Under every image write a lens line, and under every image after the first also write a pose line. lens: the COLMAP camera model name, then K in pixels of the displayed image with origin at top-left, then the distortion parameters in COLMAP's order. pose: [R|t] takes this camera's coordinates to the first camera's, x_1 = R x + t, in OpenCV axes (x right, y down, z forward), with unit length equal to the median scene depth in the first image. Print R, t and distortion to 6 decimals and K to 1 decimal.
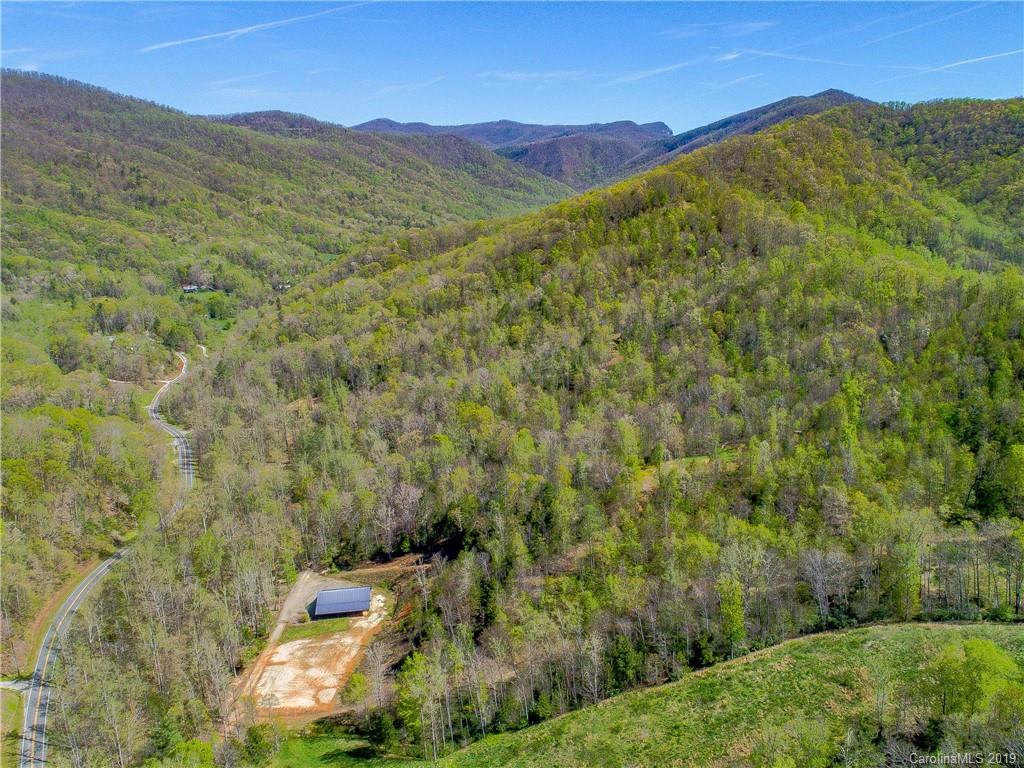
lens RADIAL K [[877.7, 0, 544.5], [0, 877.7, 387.9], [0, 0, 1]] dist [-0.006754, 0.009265]
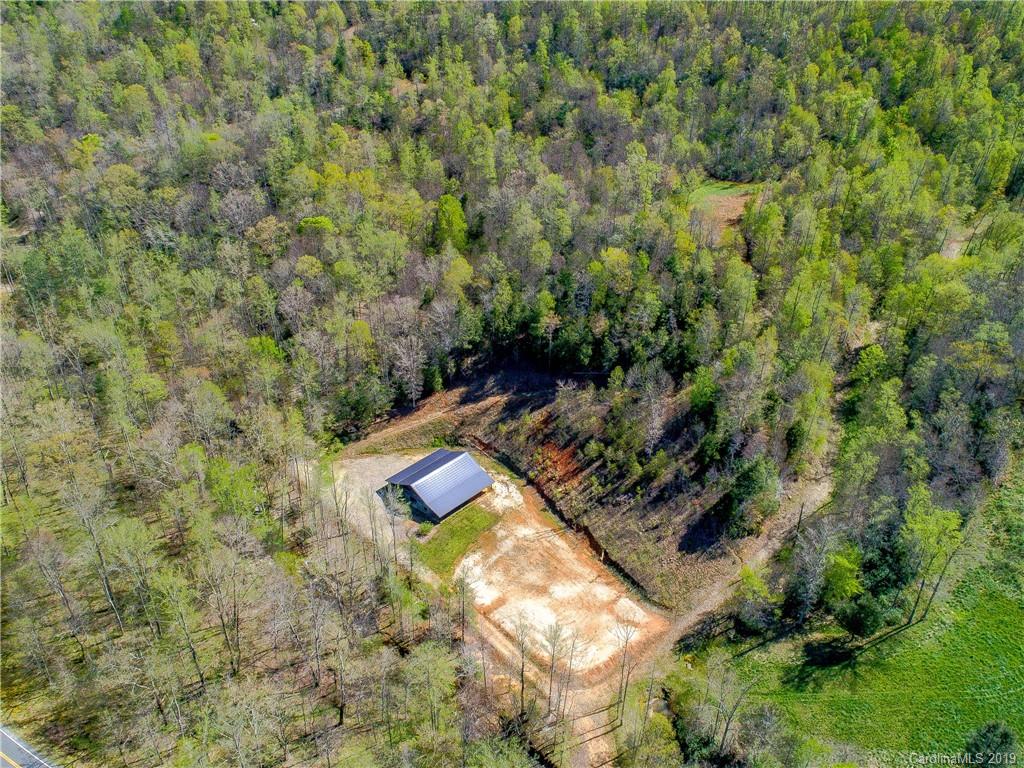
lens RADIAL K [[819.7, 0, 547.8], [0, 819.7, 382.2], [0, 0, 1]] dist [-0.006270, 0.008388]
pose [[0.743417, -0.290061, 0.602657, -0.447145], [0.077013, 0.932195, 0.353667, -0.043589], [-0.664379, -0.216510, 0.715348, 0.422780]]
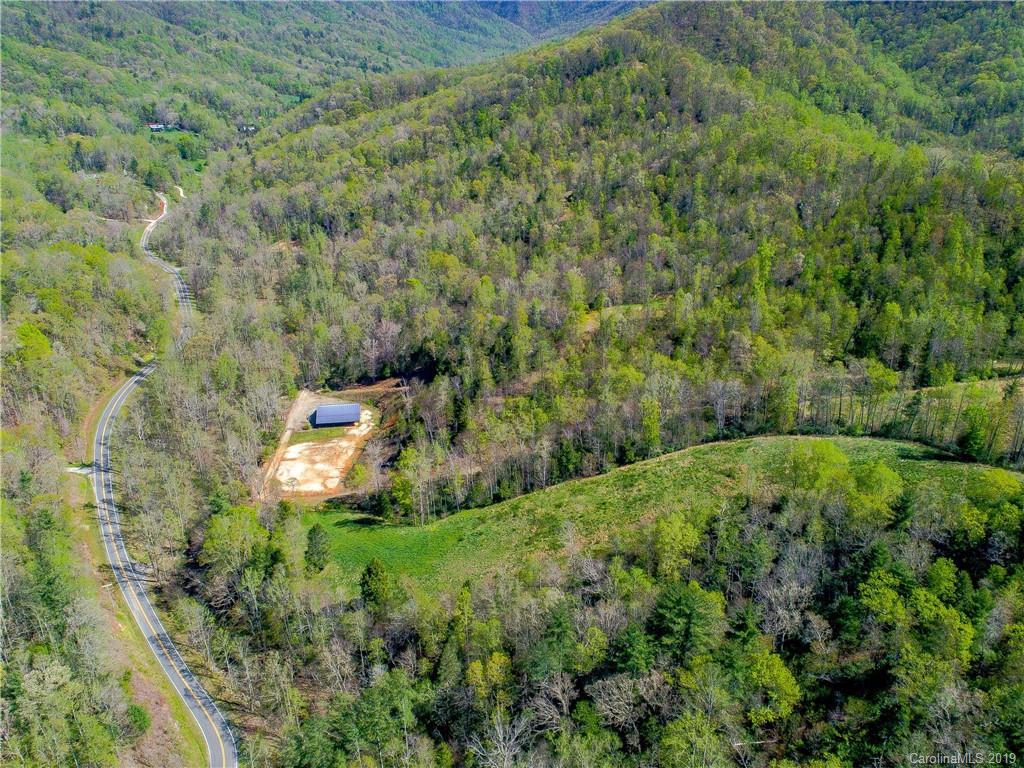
lens RADIAL K [[831.6, 0, 512.5], [0, 831.6, 405.8], [0, 0, 1]] dist [-0.005616, 0.011324]
pose [[0.999218, 0.026775, 0.029104, -0.016801], [-0.032095, 0.979017, 0.201235, -0.008031], [-0.023105, -0.202011, 0.979111, -0.117707]]
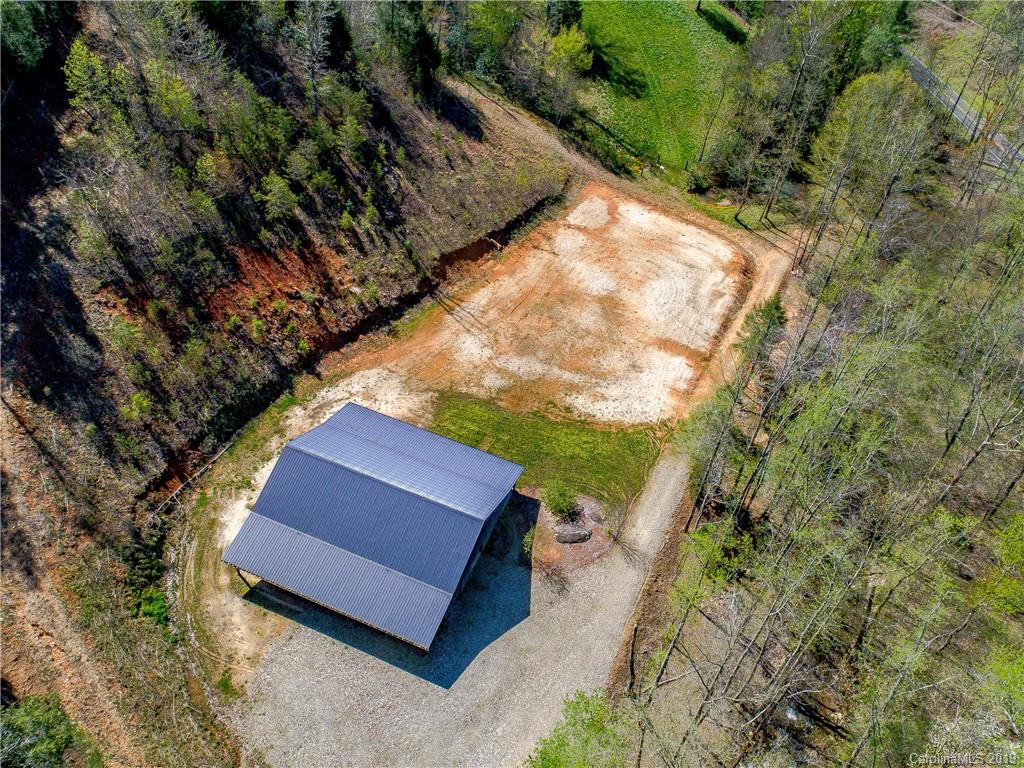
lens RADIAL K [[831.6, 0, 512.5], [0, 831.6, 405.8], [0, 0, 1]] dist [-0.005616, 0.011324]
pose [[-0.872144, -0.370185, 0.319886, -0.270674], [0.053782, 0.577327, 0.814740, 0.034355], [-0.486283, 0.727775, -0.483604, 0.905631]]
